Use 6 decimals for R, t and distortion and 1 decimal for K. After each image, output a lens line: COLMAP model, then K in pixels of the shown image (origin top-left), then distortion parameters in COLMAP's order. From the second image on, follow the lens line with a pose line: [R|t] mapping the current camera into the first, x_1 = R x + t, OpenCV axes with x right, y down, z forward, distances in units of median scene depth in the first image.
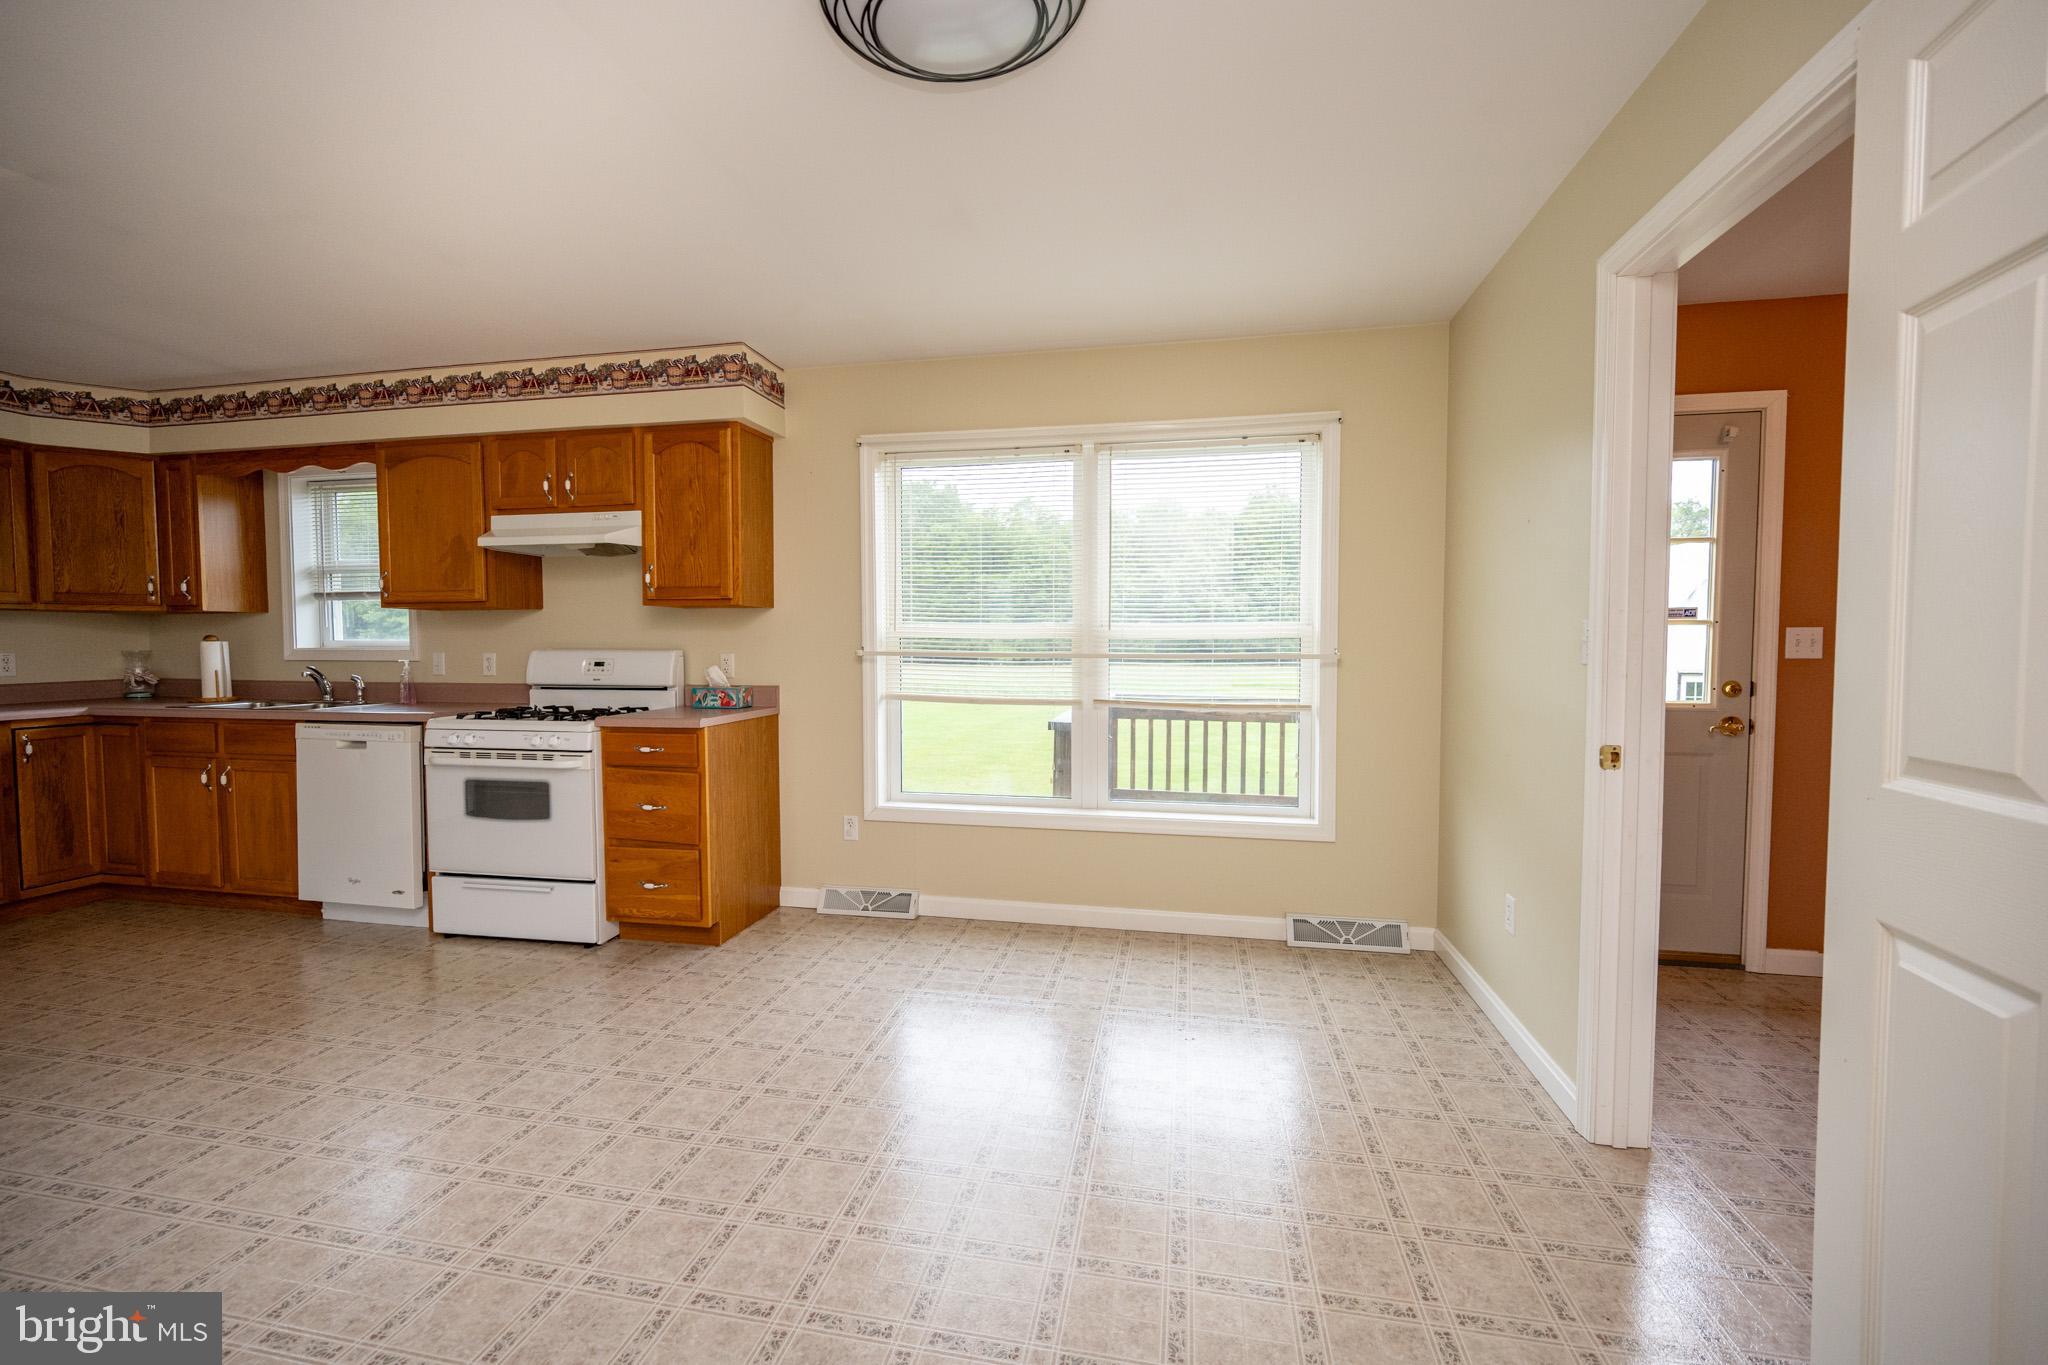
lens RADIAL K [[819.4, 0, 1016.4], [0, 819.4, 682.0], [0, 0, 1]] dist [-0.000810, -0.000174]
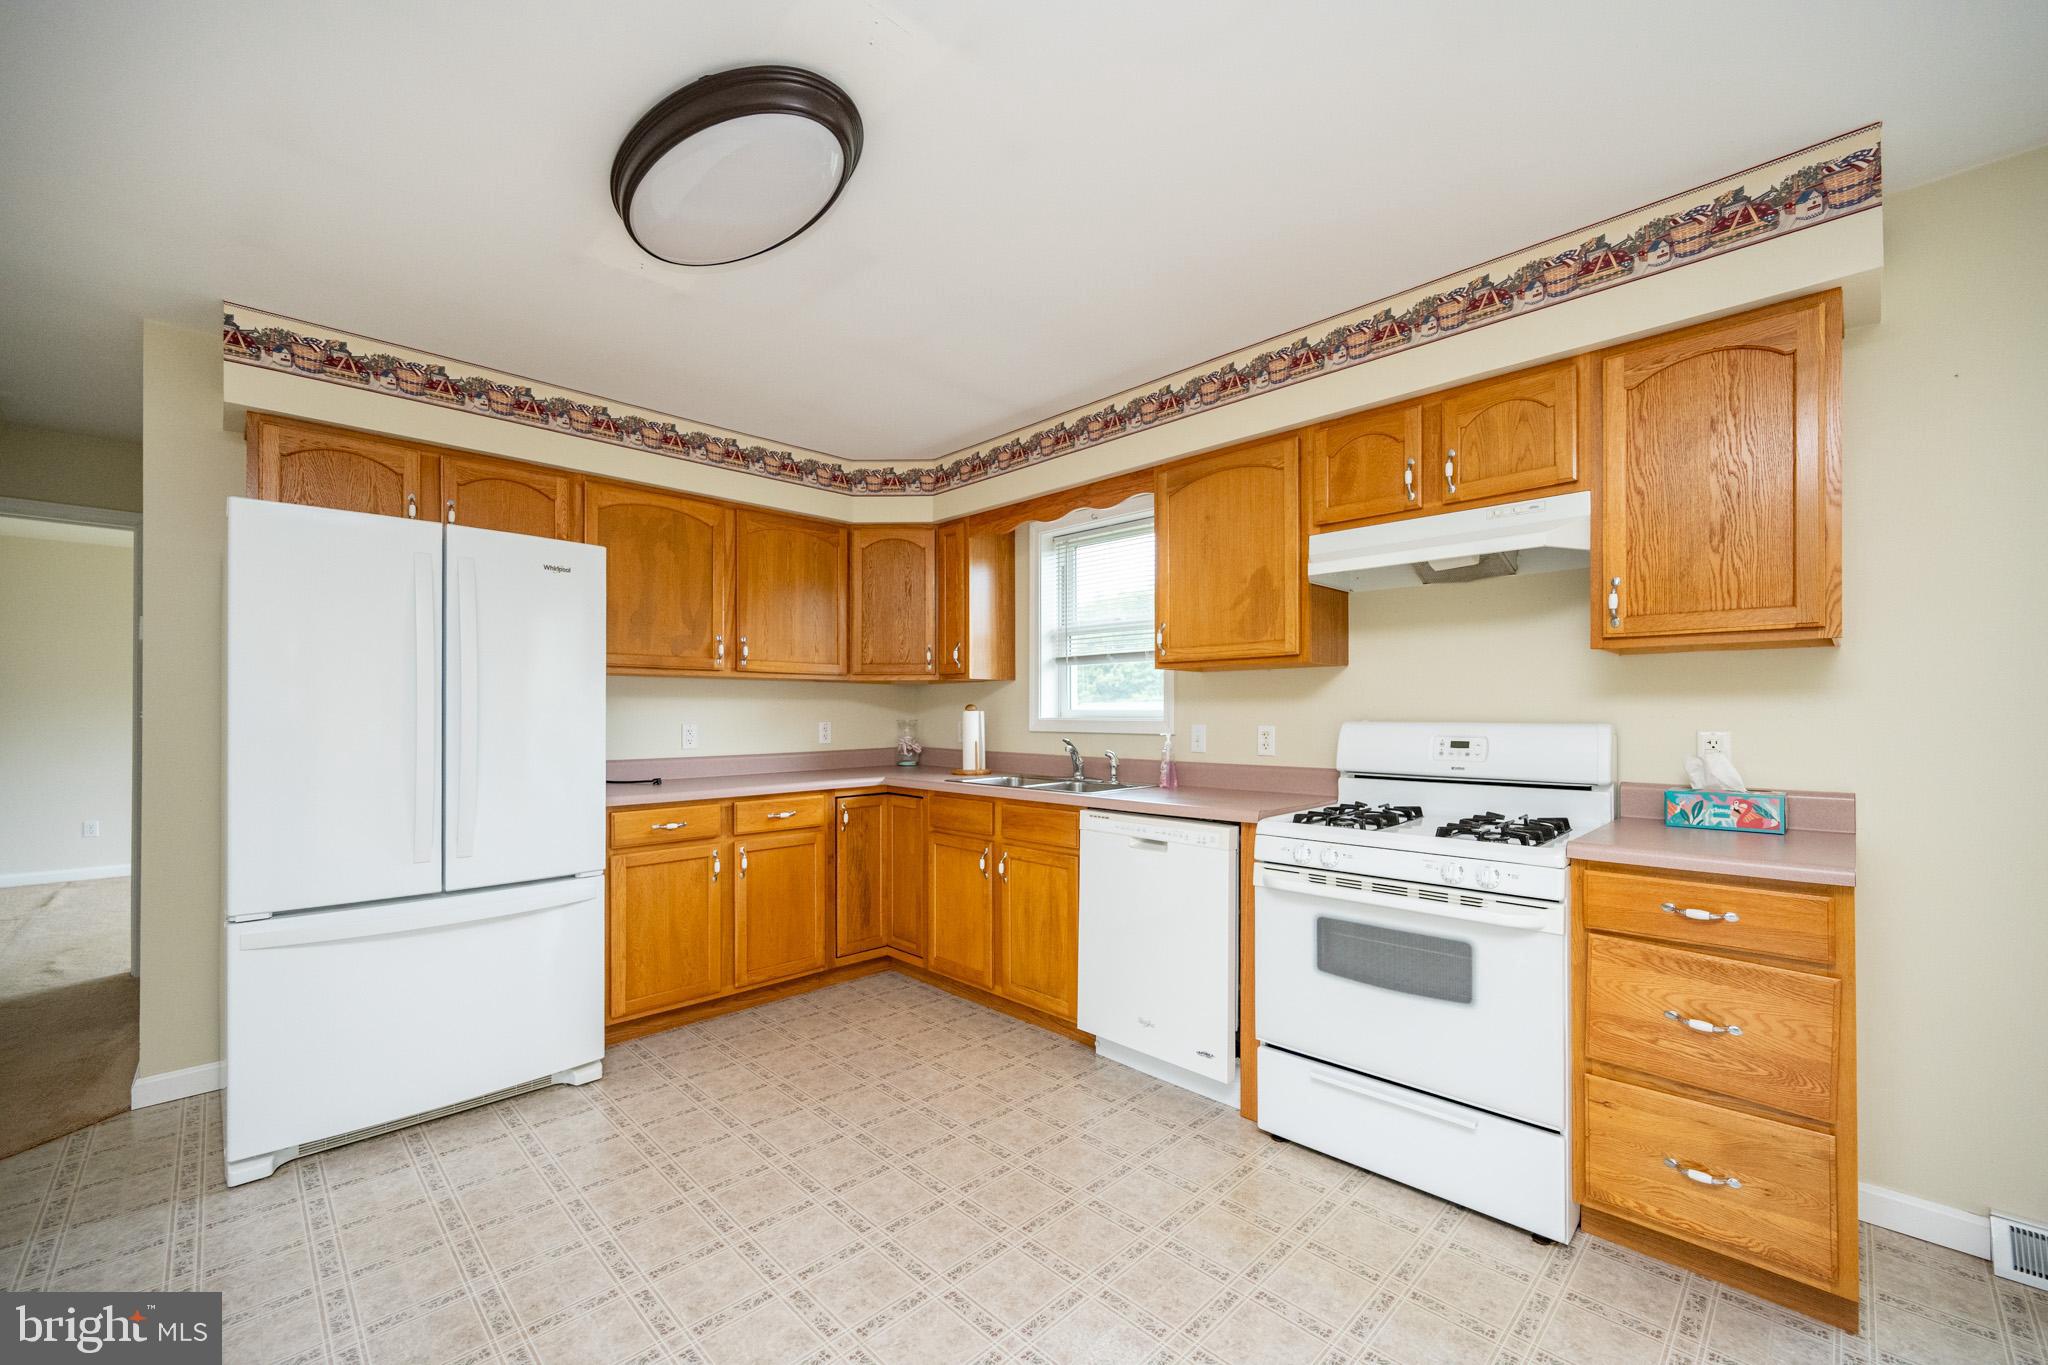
lens RADIAL K [[819.4, 0, 1024.0], [0, 819.4, 712.2], [0, 0, 1]] dist [-0.000810, -0.000174]
pose [[0.829394, -0.001024, -0.558664, -0.455460], [-0.025024, 0.998927, -0.038981, -0.014040], [0.558104, 0.046311, 0.828478, 0.276528]]
